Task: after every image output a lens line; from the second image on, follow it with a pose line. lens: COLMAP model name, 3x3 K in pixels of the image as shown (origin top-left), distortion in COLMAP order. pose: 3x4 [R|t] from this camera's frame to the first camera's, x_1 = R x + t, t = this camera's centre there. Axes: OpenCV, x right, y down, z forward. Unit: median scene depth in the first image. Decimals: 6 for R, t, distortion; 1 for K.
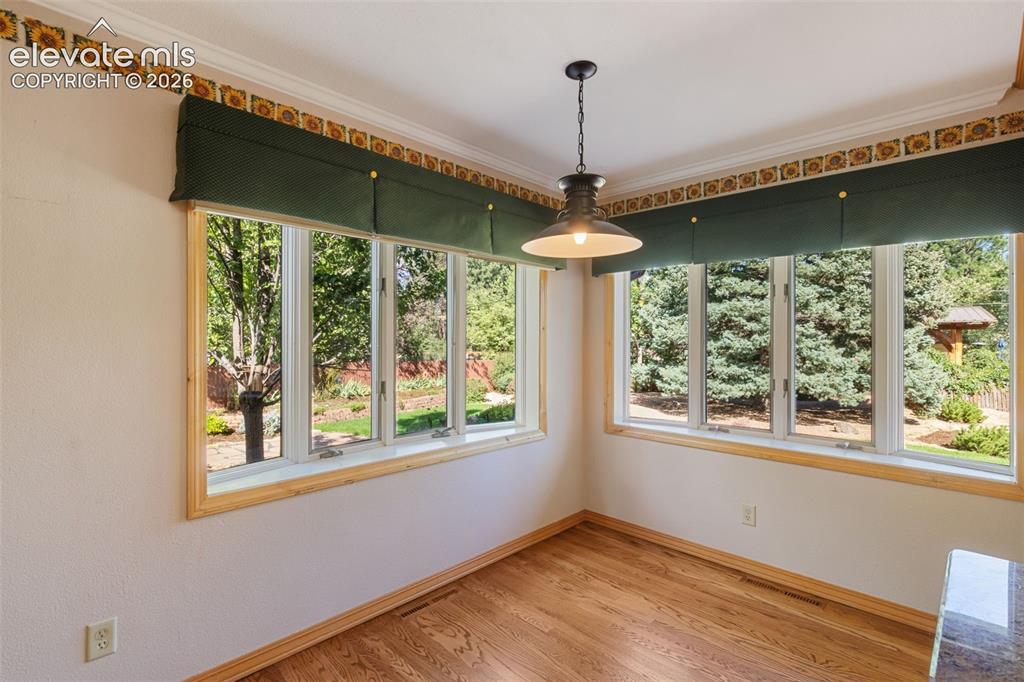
lens RADIAL K [[478.9, 0, 487.5], [0, 478.9, 341.7], [0, 0, 1]] dist [-0.000085, -0.001822]
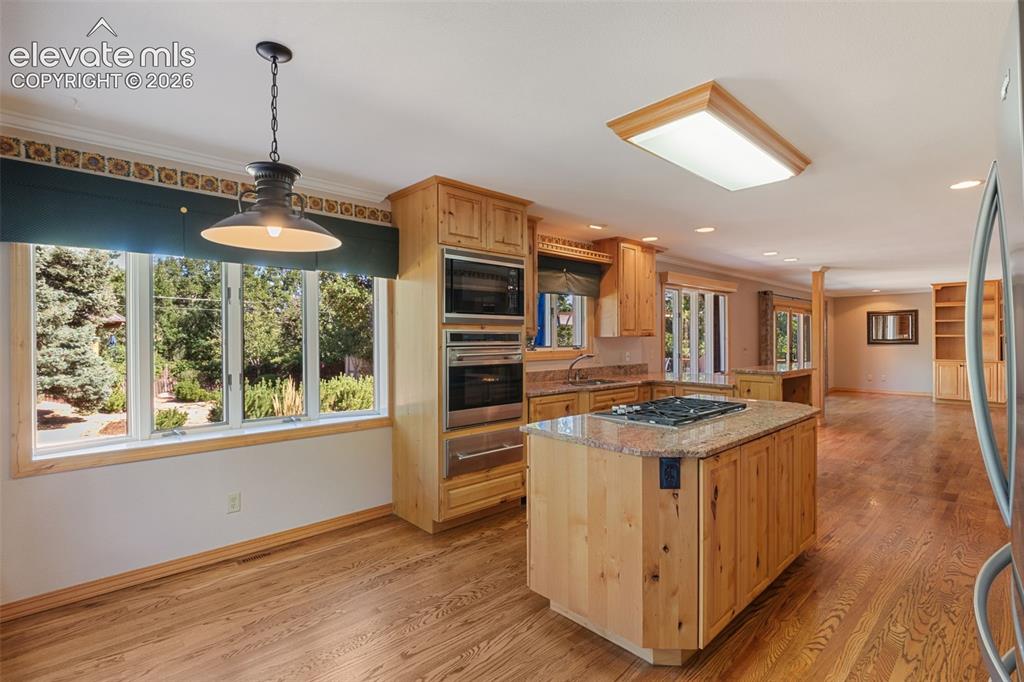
lens RADIAL K [[478.9, 0, 513.2], [0, 478.9, 337.7], [0, 0, 1]] dist [-0.000085, -0.001822]
pose [[0.025461, -0.003817, 0.999669, -0.498026], [0.007473, 0.999965, 0.003628, -0.004116], [-0.999648, 0.007378, 0.025488, 0.346812]]
